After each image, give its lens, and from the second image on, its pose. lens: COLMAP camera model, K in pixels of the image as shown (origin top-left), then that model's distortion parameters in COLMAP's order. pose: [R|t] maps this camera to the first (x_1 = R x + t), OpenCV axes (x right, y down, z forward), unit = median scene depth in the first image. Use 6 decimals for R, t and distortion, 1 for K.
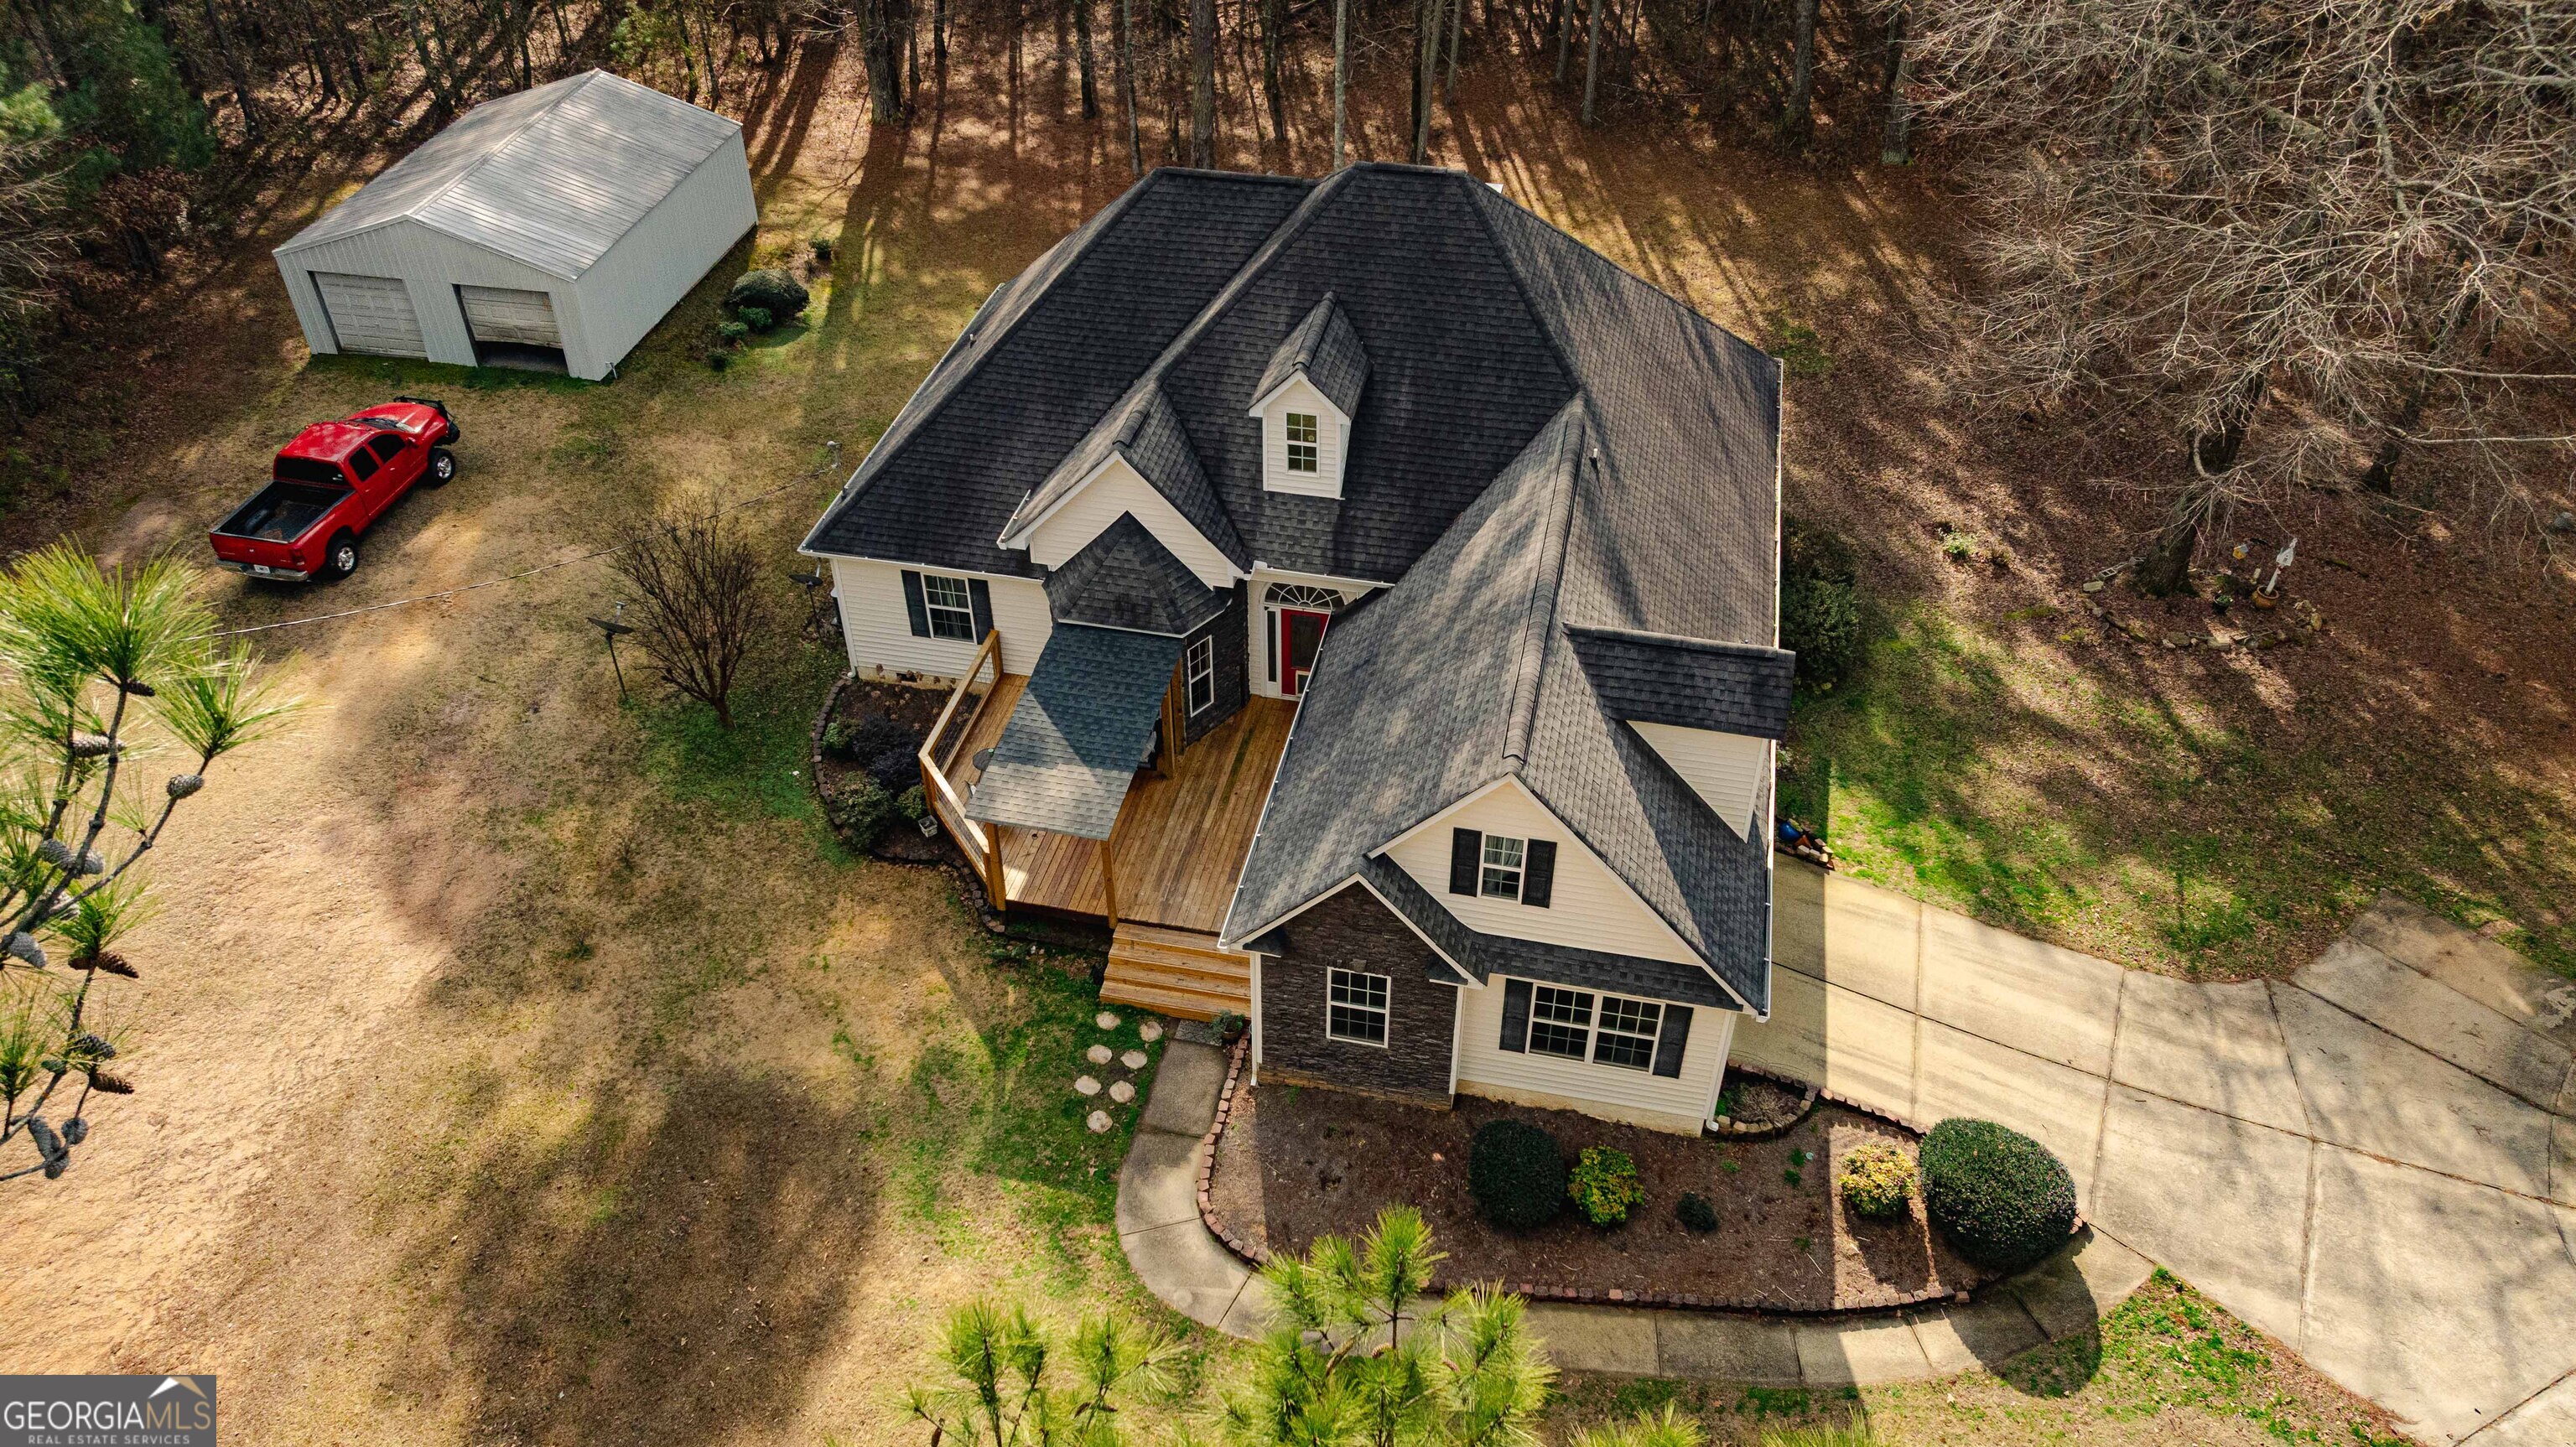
lens RADIAL K [[1809.9, 0, 1284.8], [0, 1809.9, 733.0], [0, 0, 1]] dist [-0.023682, 0.038669]
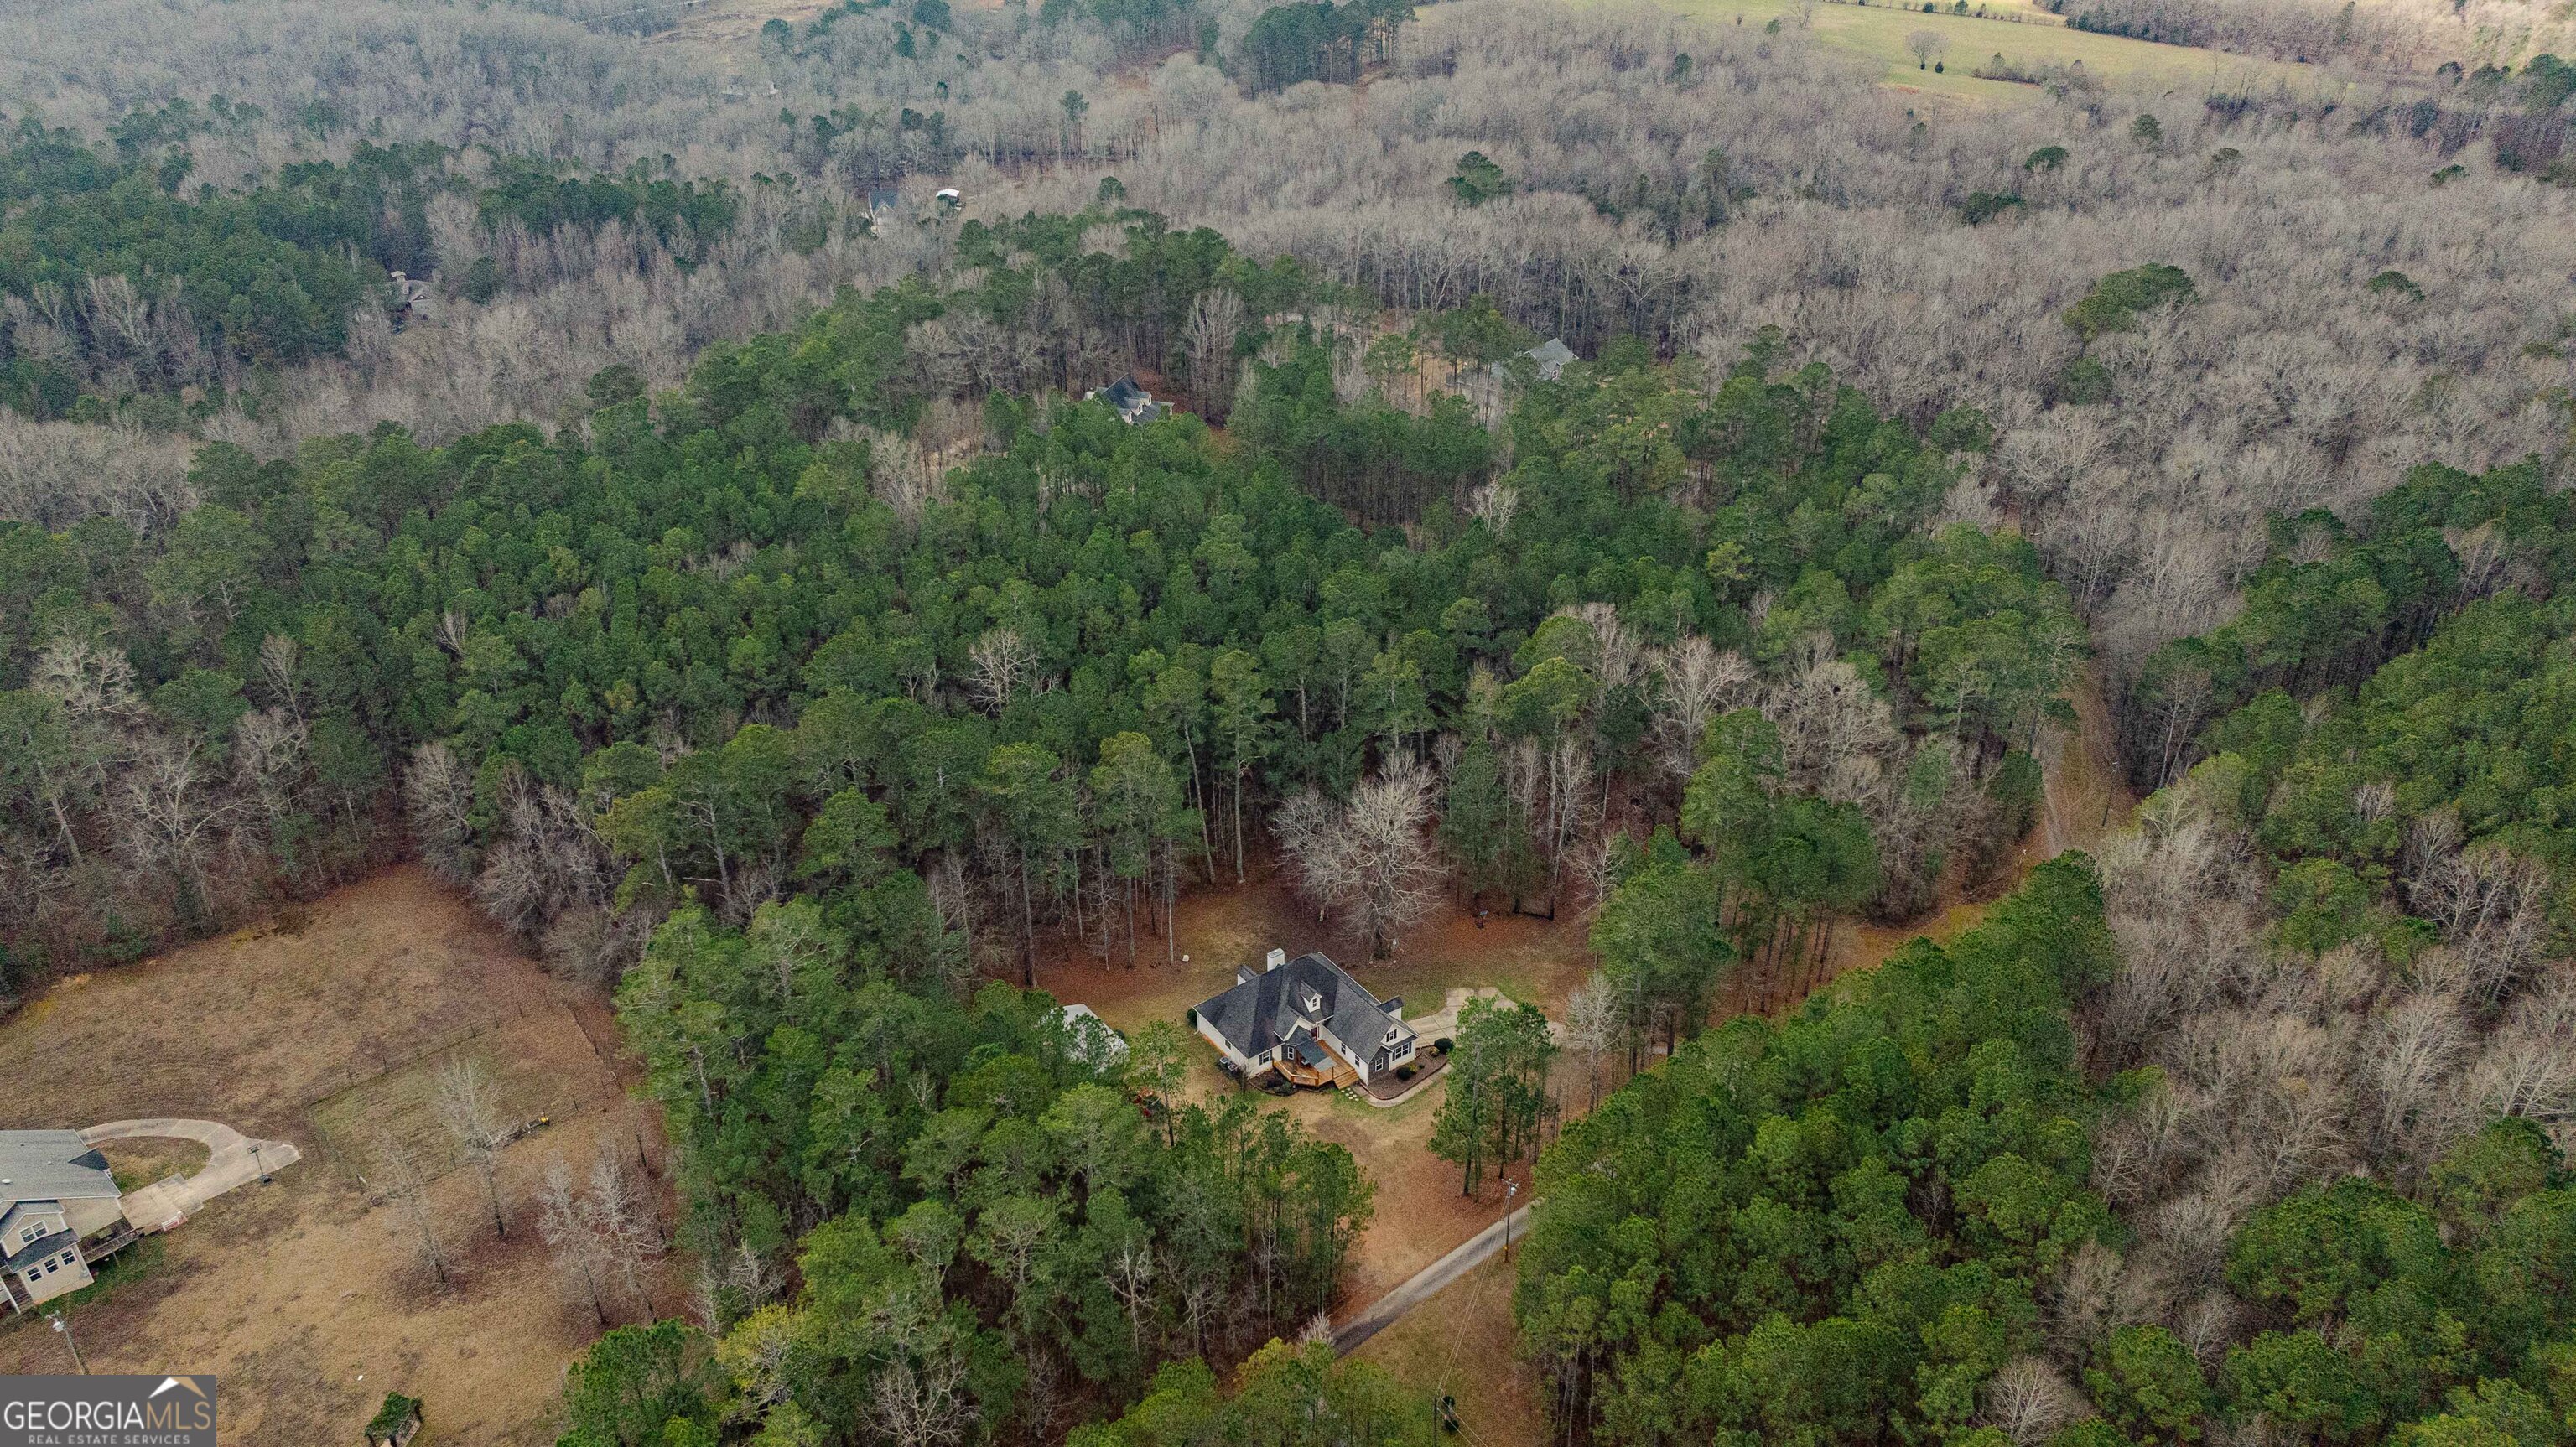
lens RADIAL K [[1809.9, 0, 1290.8], [0, 1809.9, 714.8], [0, 0, 1]] dist [-0.023682, 0.038669]
pose [[0.680417, -0.360146, 0.638223, -3.801065], [0.474644, 0.880128, -0.009372, -1.042312], [-0.558342, 0.309306, 0.769795, -4.256367]]
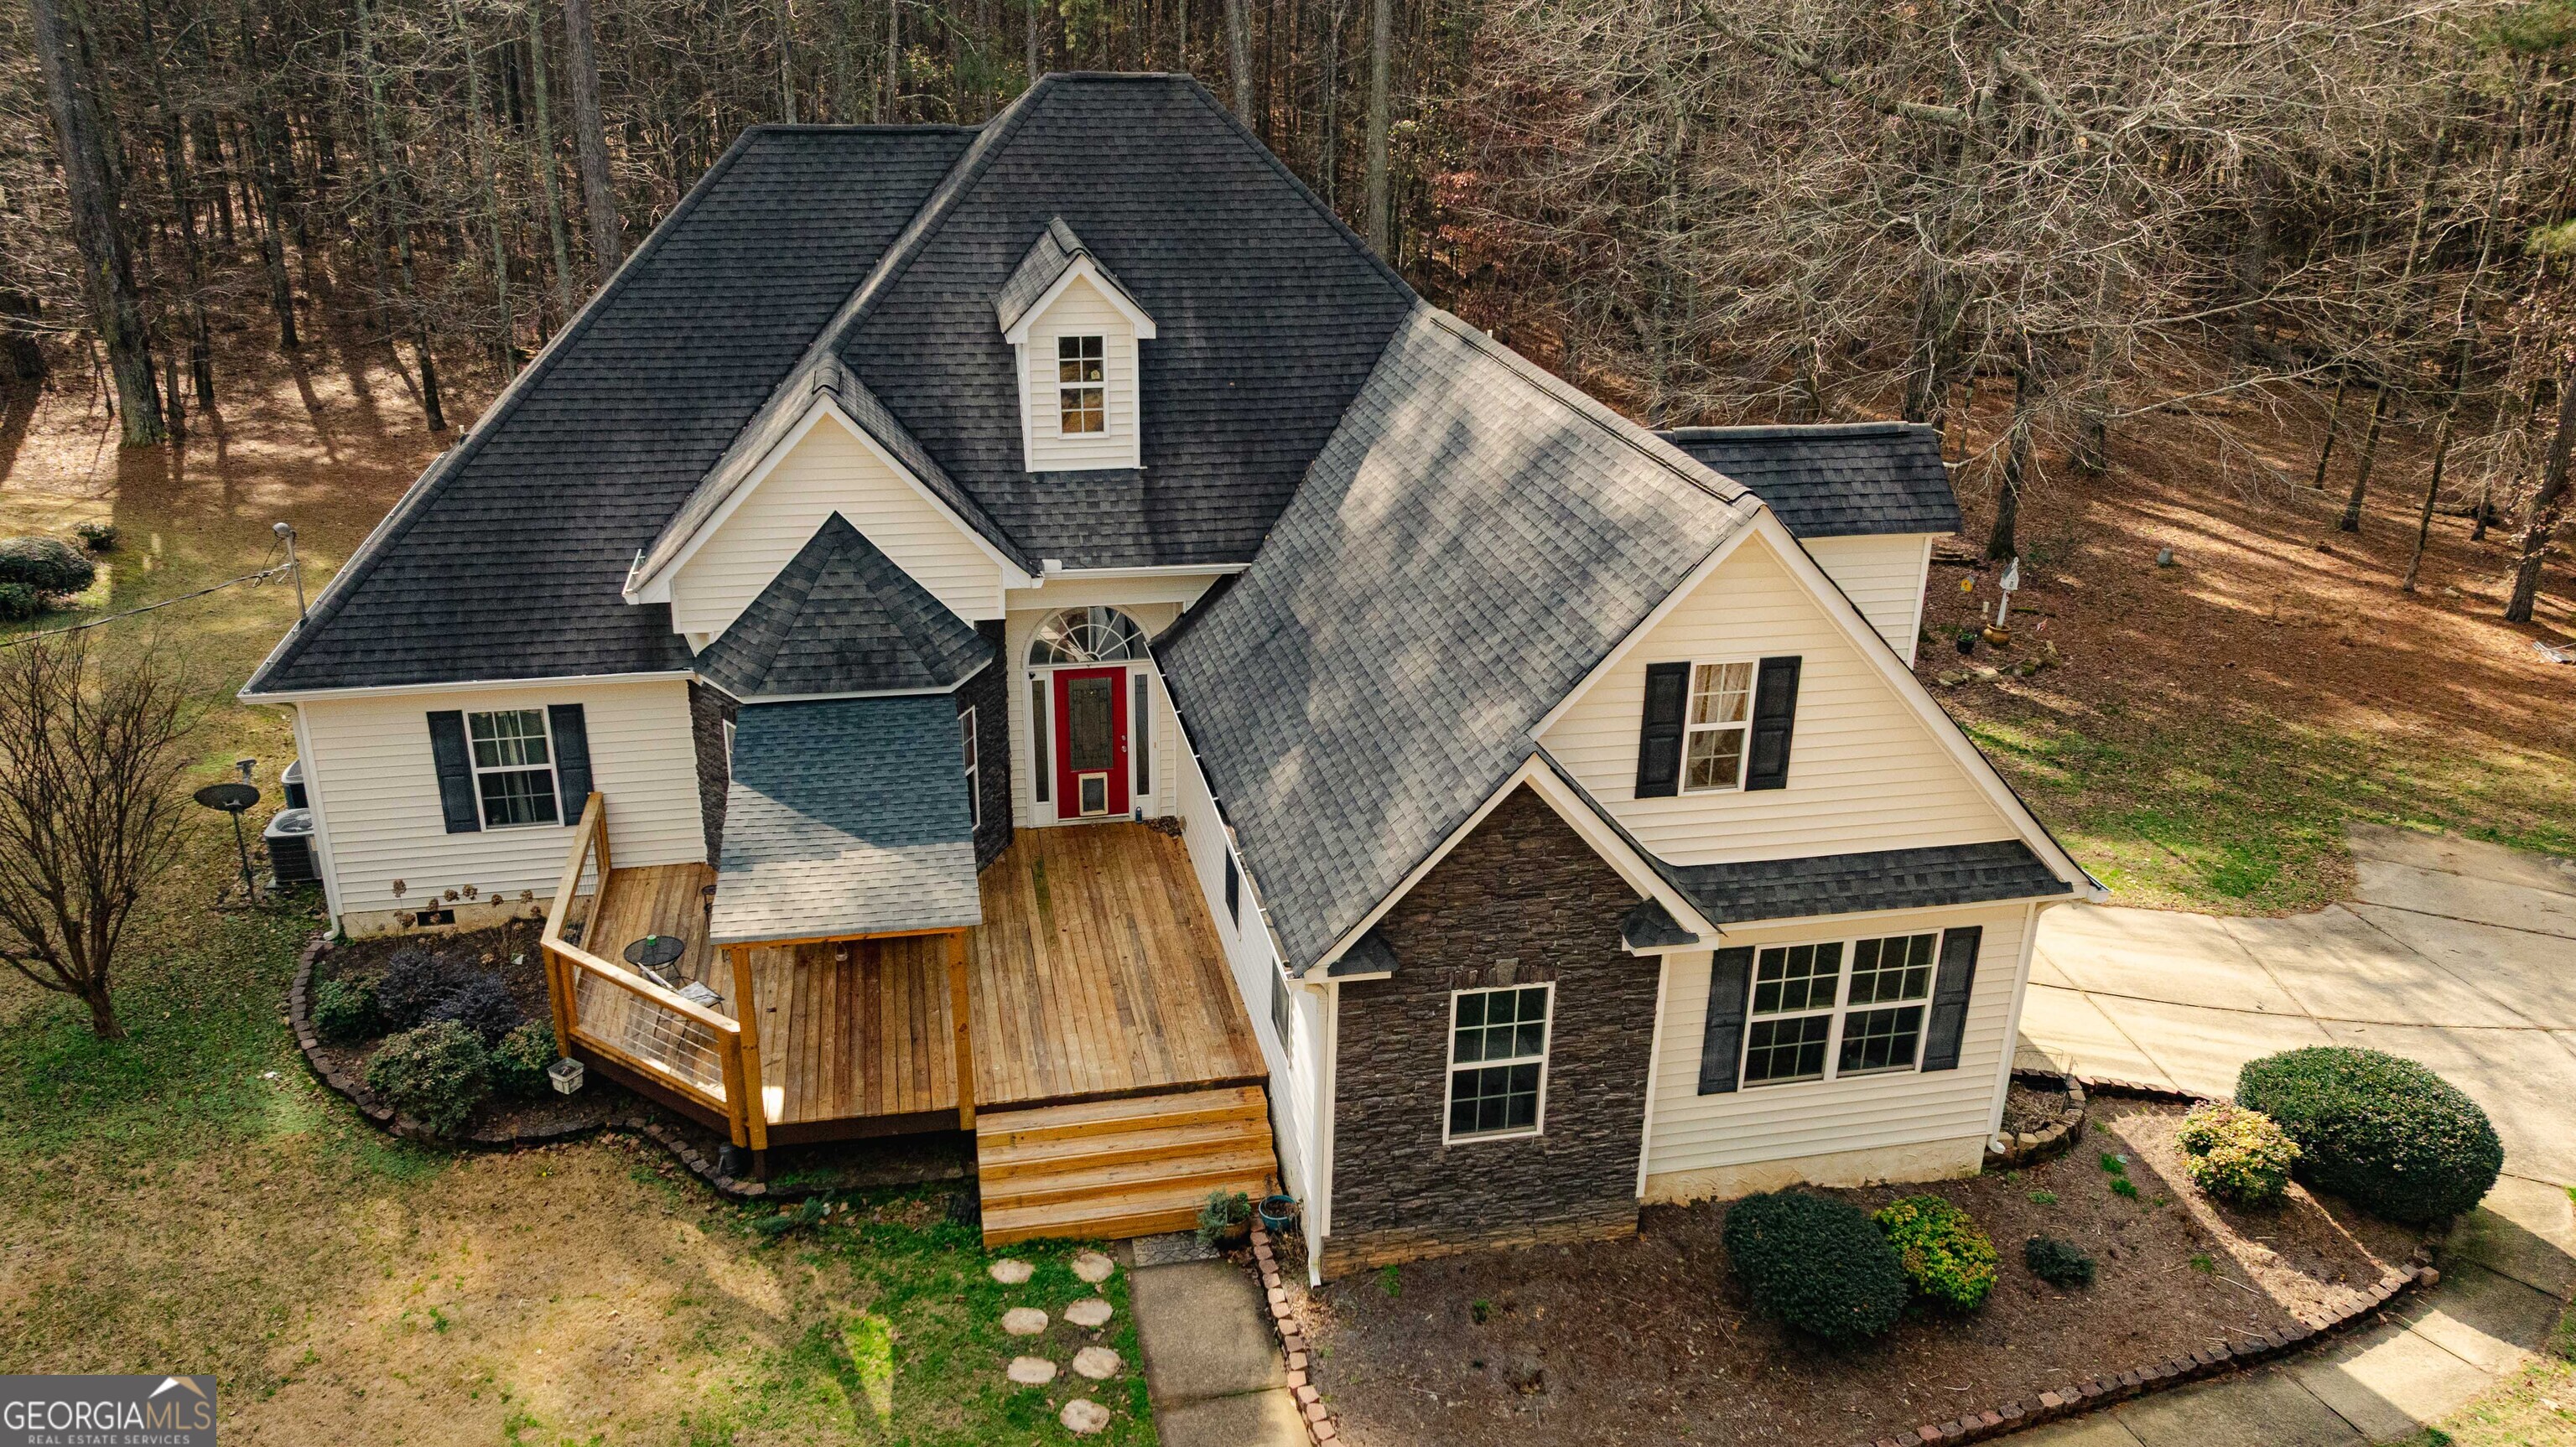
lens RADIAL K [[1888.3, 0, 1289.5], [0, 1888.3, 737.8], [0, 0, 1]] dist [-0.020634, 0.033218]
pose [[0.911465, -0.136624, 0.388027, -0.213226], [0.245913, 0.937112, -0.247686, 0.161513], [-0.329785, 0.321178, 0.887742, 0.374283]]
